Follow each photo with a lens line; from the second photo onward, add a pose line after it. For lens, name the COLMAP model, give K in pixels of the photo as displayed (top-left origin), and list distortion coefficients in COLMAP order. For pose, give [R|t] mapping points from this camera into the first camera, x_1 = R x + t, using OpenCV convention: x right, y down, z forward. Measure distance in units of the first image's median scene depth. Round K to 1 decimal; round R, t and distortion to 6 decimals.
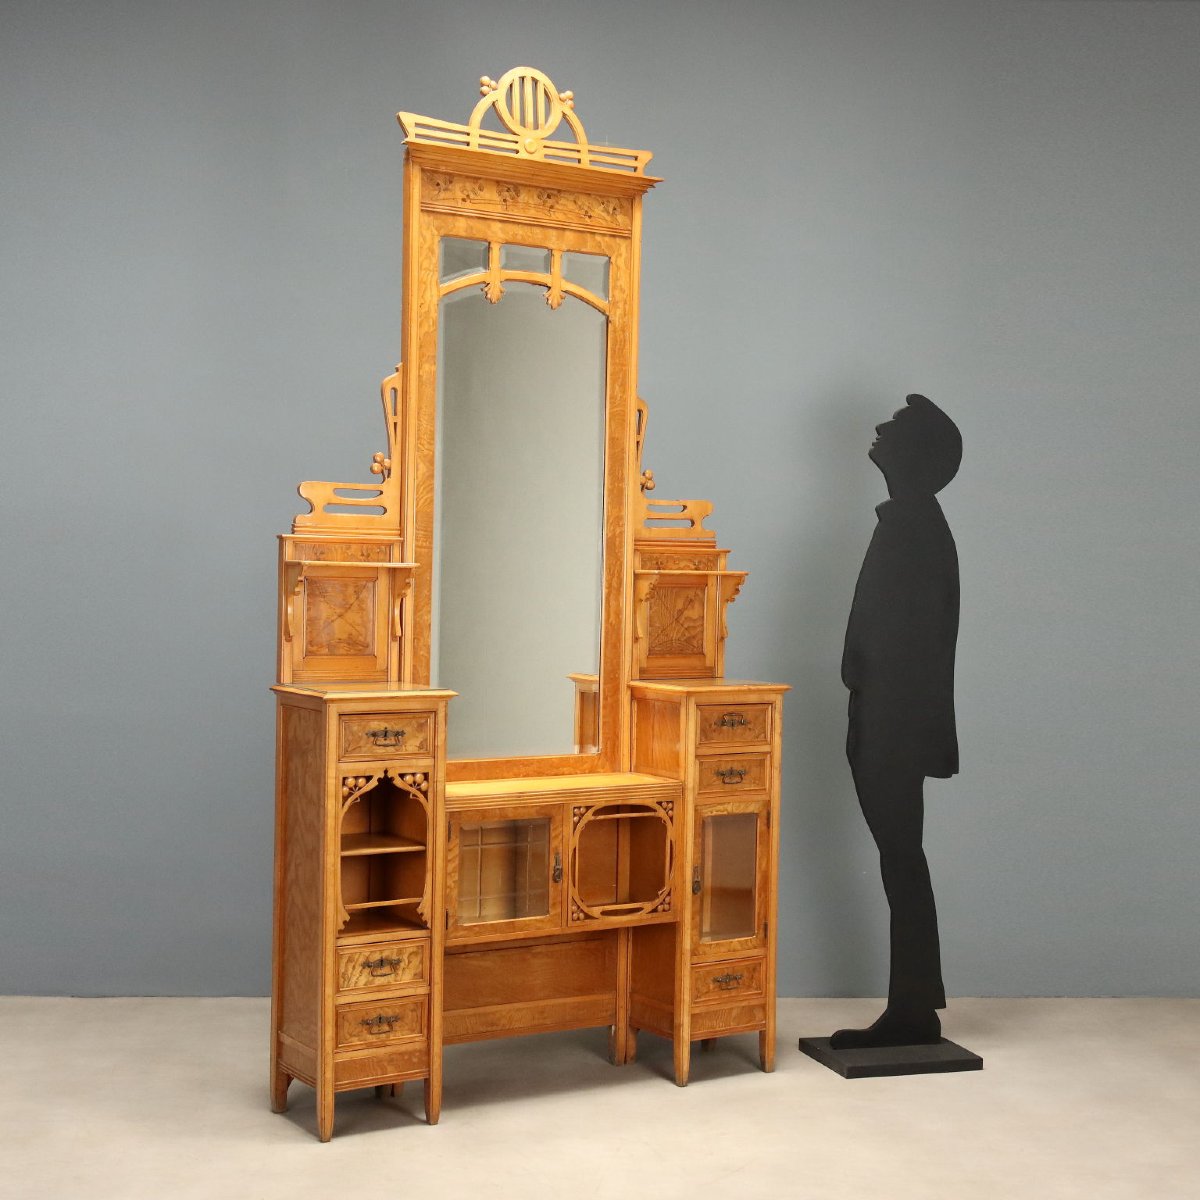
lens RADIAL K [[1994.8, 0, 602.5], [0, 1994.8, 601.6], [0, 0, 1]] dist [-0.012635, 0.000000]
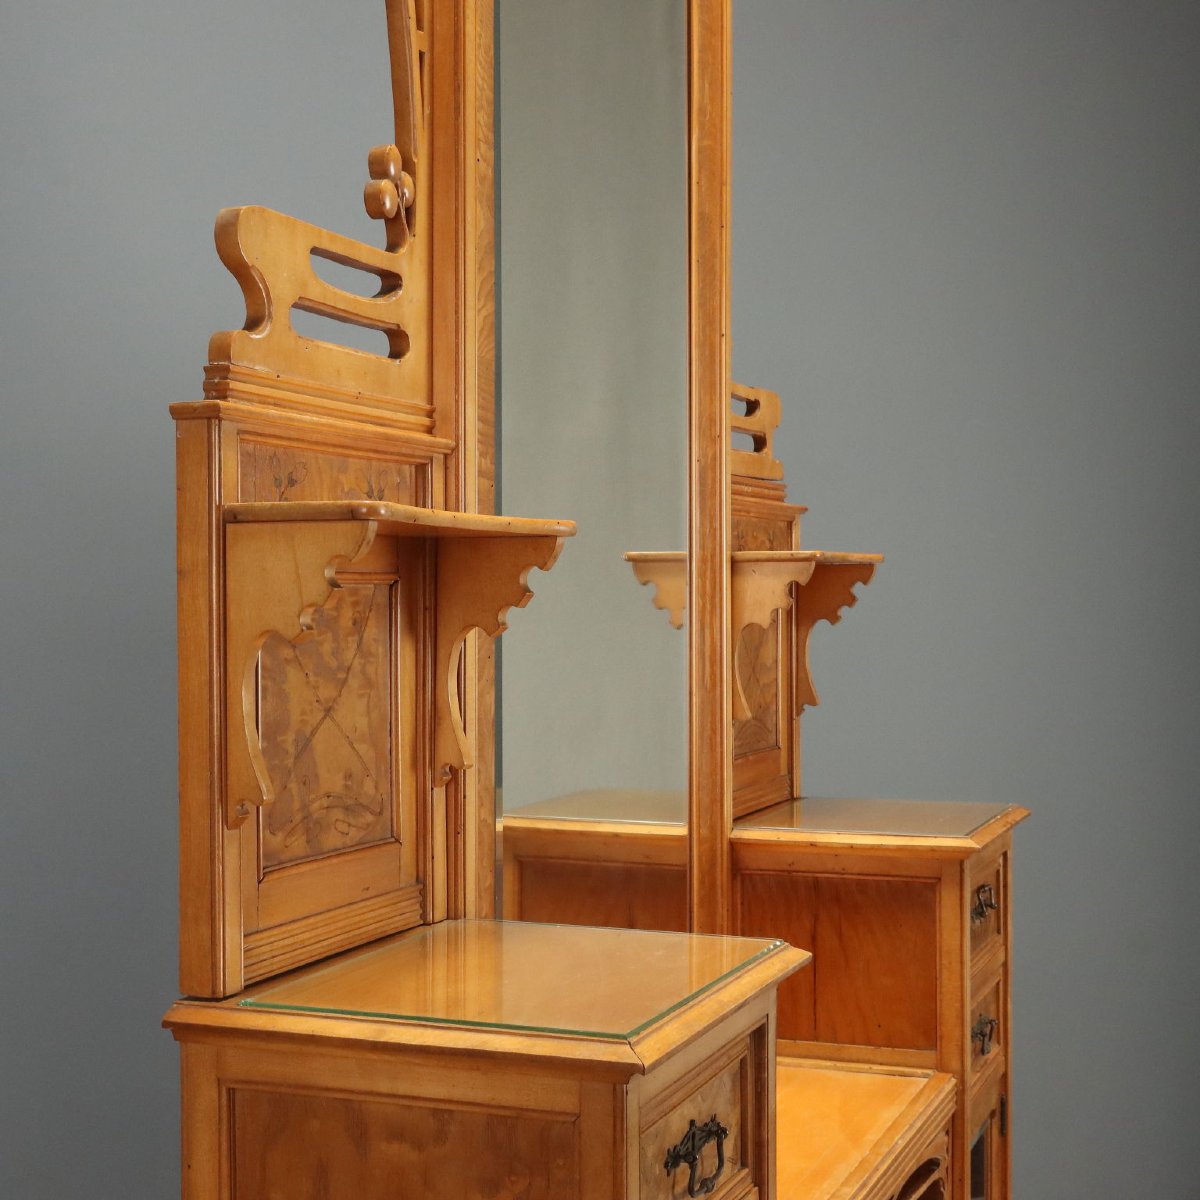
lens RADIAL K [[1994.8, 0, 598.2], [0, 1994.8, 598.5], [0, 0, 1]] dist [-0.012635, 0.000000]
pose [[0.809431, -0.022859, 0.586770, -0.253366], [0.030261, 0.999538, -0.002805, -0.006317], [-0.586435, 0.020027, 0.809749, 0.726109]]
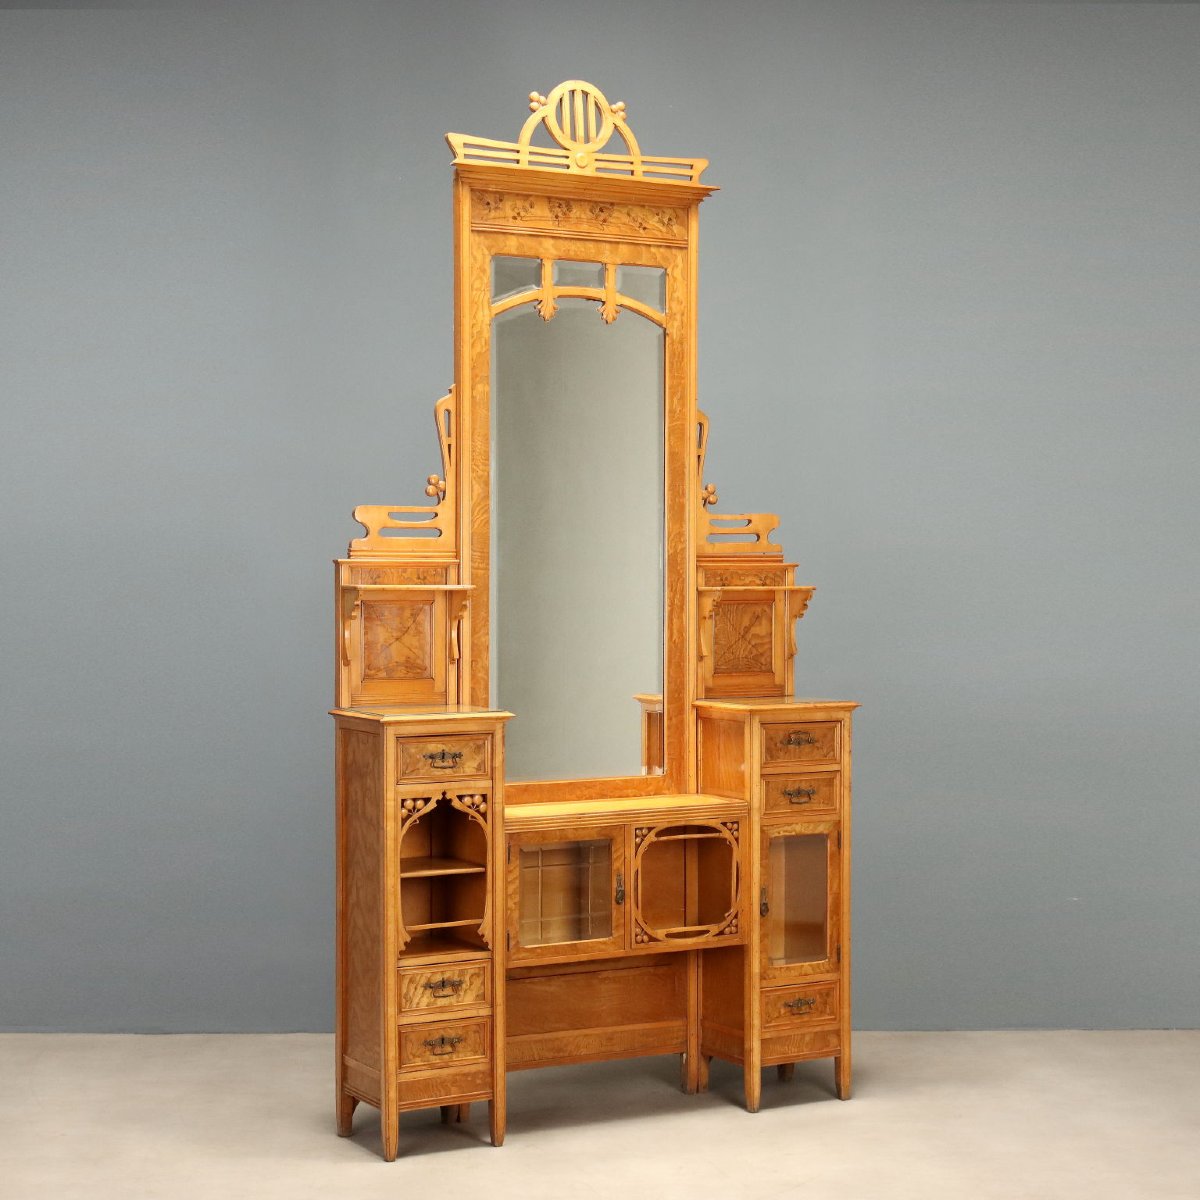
lens RADIAL K [[2416.8, 0, 595.7], [0, 2416.8, 601.1], [0, 0, 1]] dist [-0.009984, 0.000000]
pose [[0.997959, -0.018075, -0.061253, 0.040632], [0.017762, 0.999826, -0.005654, -0.003231], [0.061345, 0.004554, 0.998106, -0.195404]]
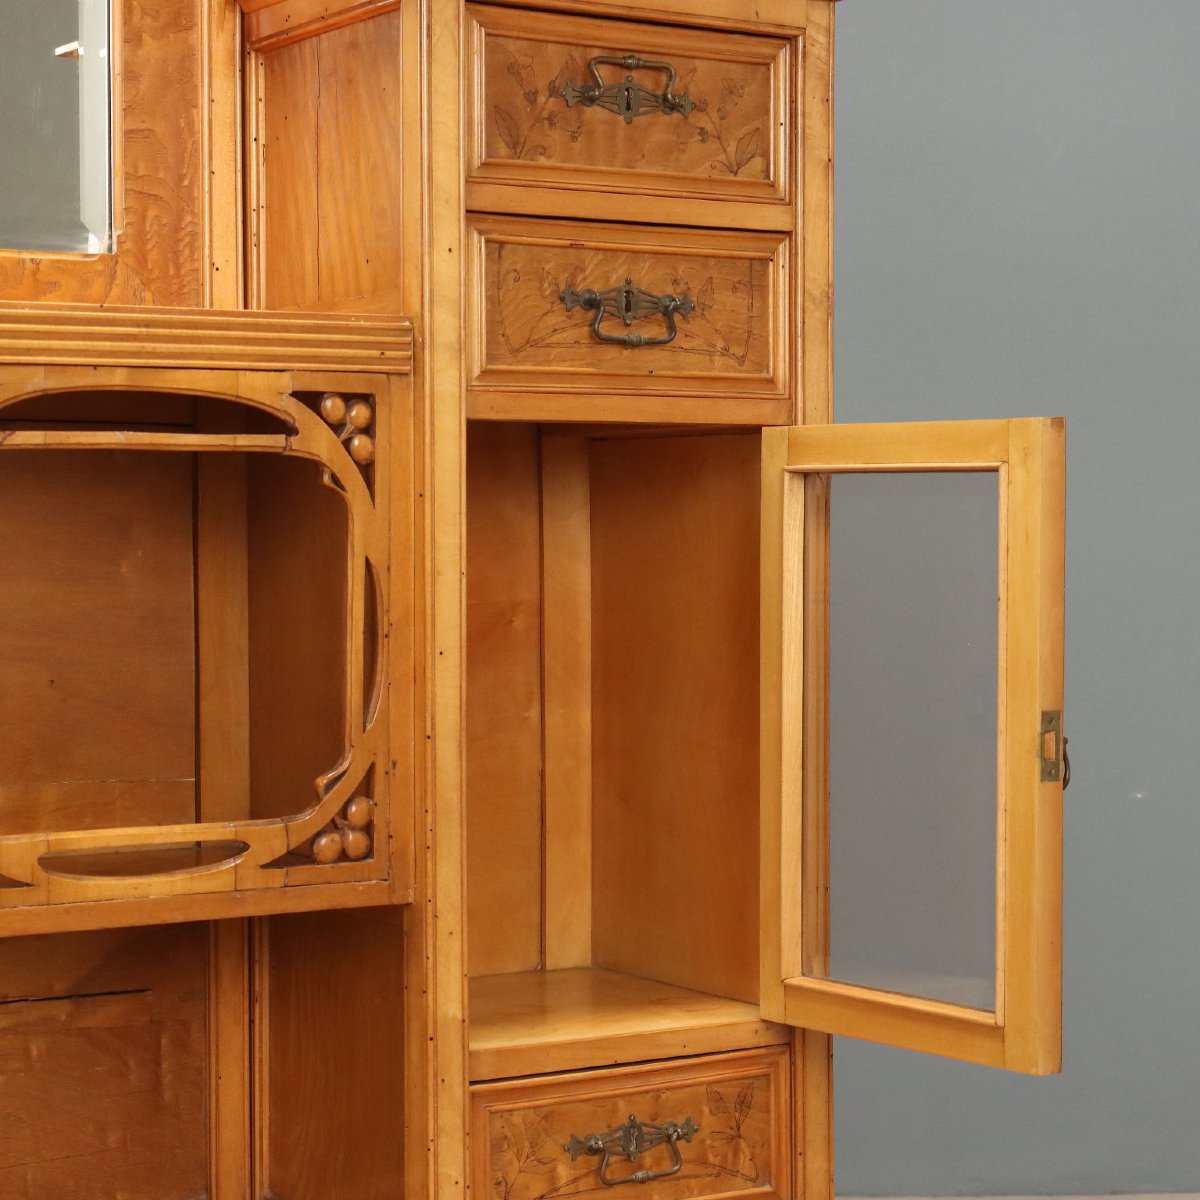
lens RADIAL K [[2824.3, 0, 603.1], [0, 2824.3, 599.2], [0, 0, 1]] dist [0.047097, 0.000000]
pose [[0.999486, -0.019652, -0.025314, 0.071788], [0.019585, 0.999804, -0.002889, 0.127188], [0.025366, 0.002391, 0.999675, 0.670981]]
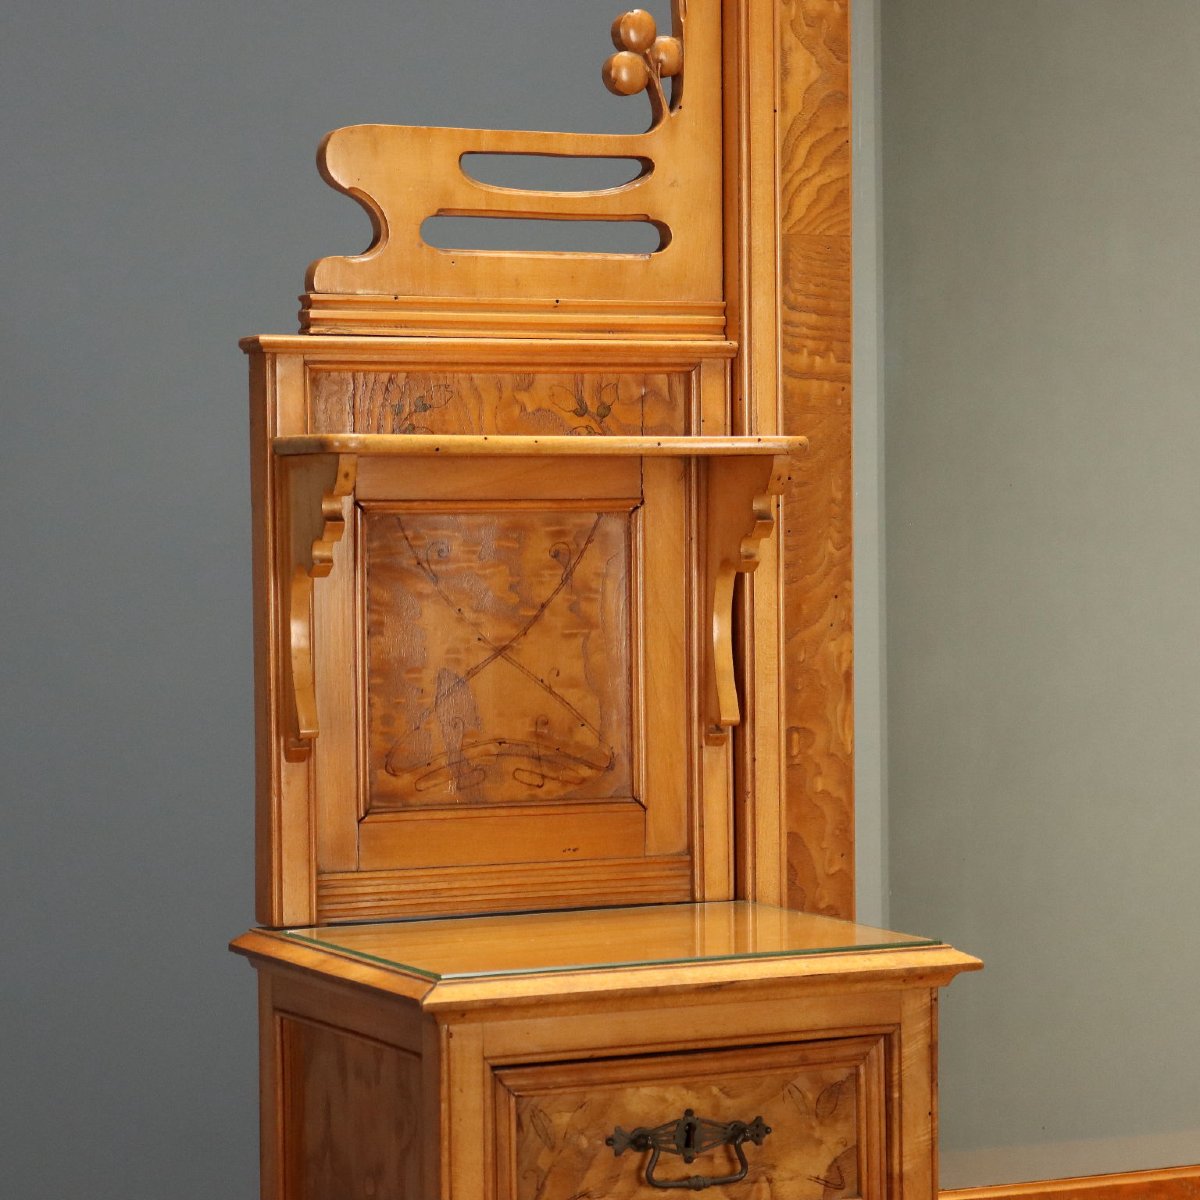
lens RADIAL K [[3840.3, 0, 601.7], [0, 3840.3, 598.0], [0, 0, 1]] dist [0.000544, 0.000000]
pose [[0.990817, -0.027631, -0.132360, -0.051309], [0.027877, 0.999611, 0.000009, 0.000715], [0.132308, -0.003699, 0.991202, 0.494717]]
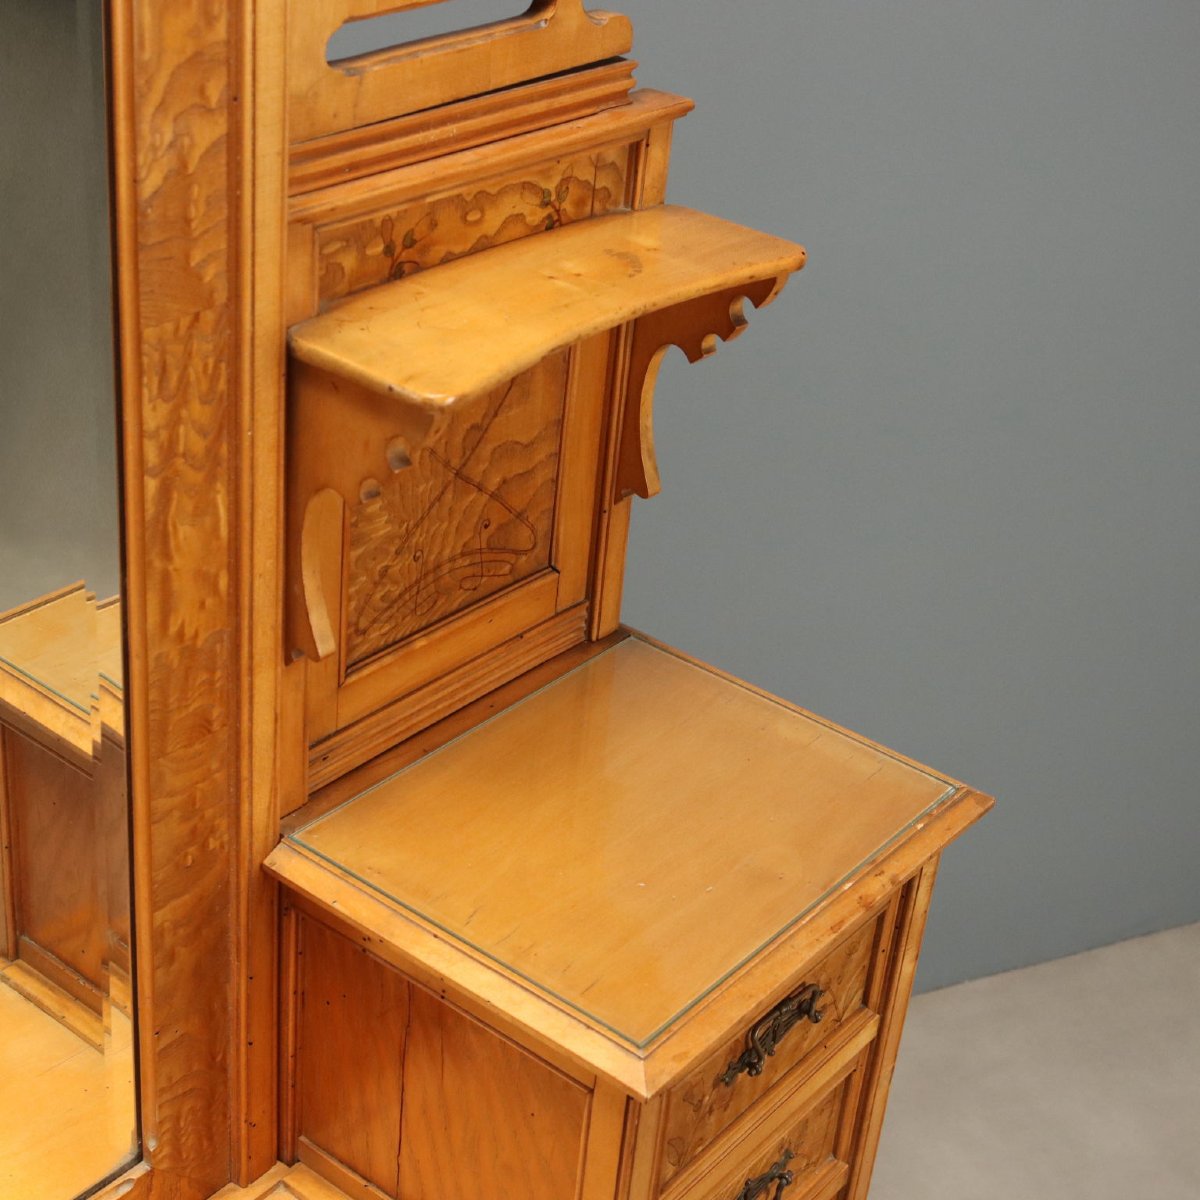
lens RADIAL K [[2005.3, 0, 600.1], [0, 2005.3, 602.0], [0, 0, 1]] dist [-0.045256, 0.000000]
pose [[0.946640, -0.097034, 0.307339, -0.016301], [-0.067314, 0.873043, 0.482976, -0.088306], [-0.315185, -0.477892, 0.819925, 0.873721]]
